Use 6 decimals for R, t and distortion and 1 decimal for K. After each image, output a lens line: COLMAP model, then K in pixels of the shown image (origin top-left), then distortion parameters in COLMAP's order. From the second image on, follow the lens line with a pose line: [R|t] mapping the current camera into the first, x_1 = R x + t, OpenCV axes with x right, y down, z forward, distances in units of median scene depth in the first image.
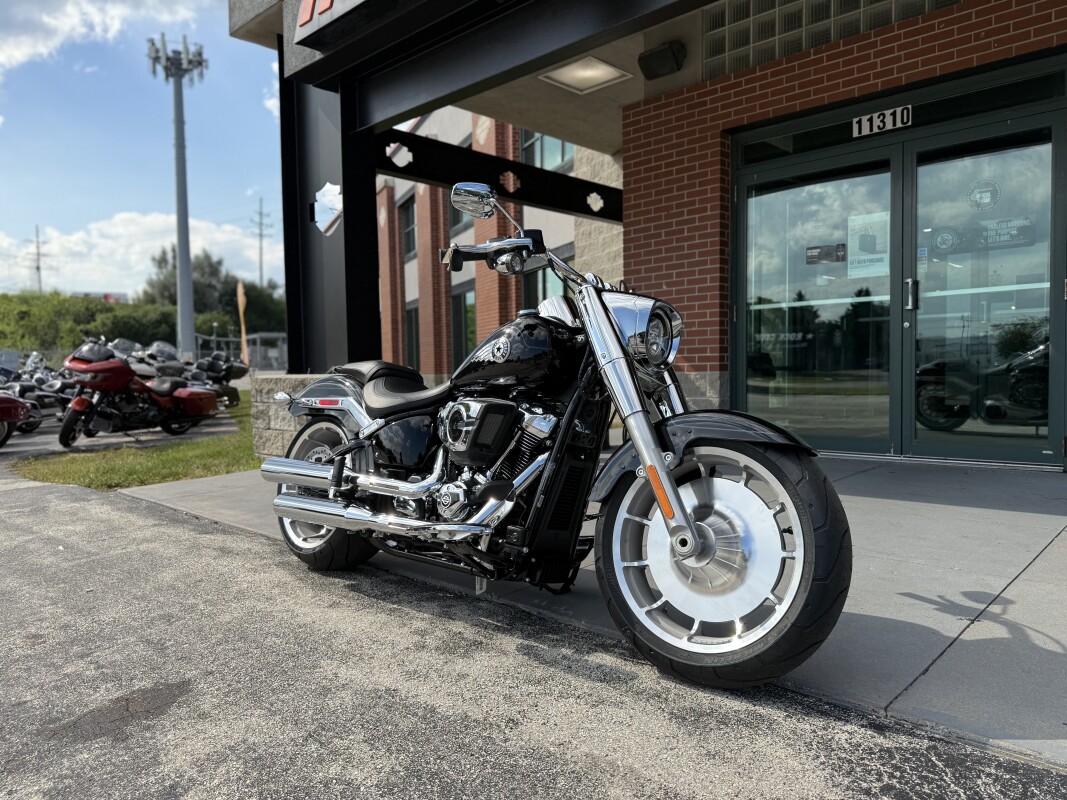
lens RADIAL K [[755.9, 0, 529.9], [0, 755.9, 402.8], [0, 0, 1]] dist [-0.012596, -0.011925]
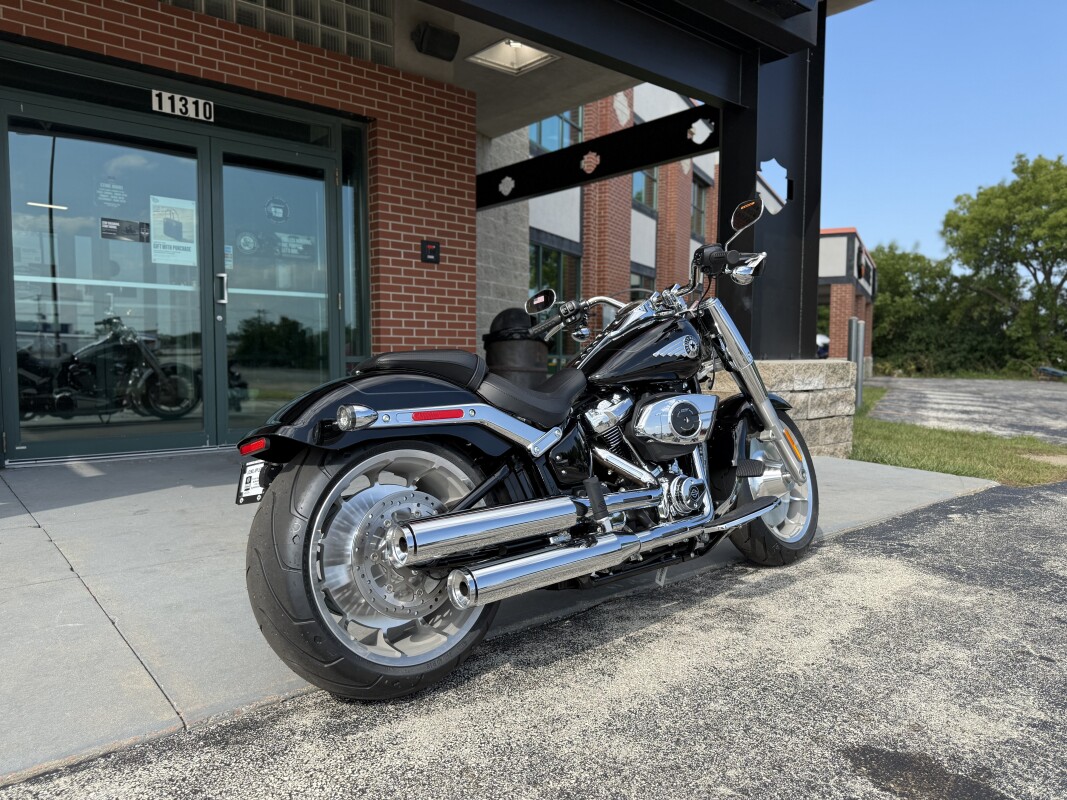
lens RADIAL K [[755.9, 0, 530.0], [0, 755.9, 399.4], [0, 0, 1]] dist [-0.012596, -0.011925]
pose [[0.078931, -0.047216, 0.995761, -0.484522], [0.039620, 0.998237, 0.044193, -0.020352], [-0.996092, 0.035964, 0.080662, 0.488672]]
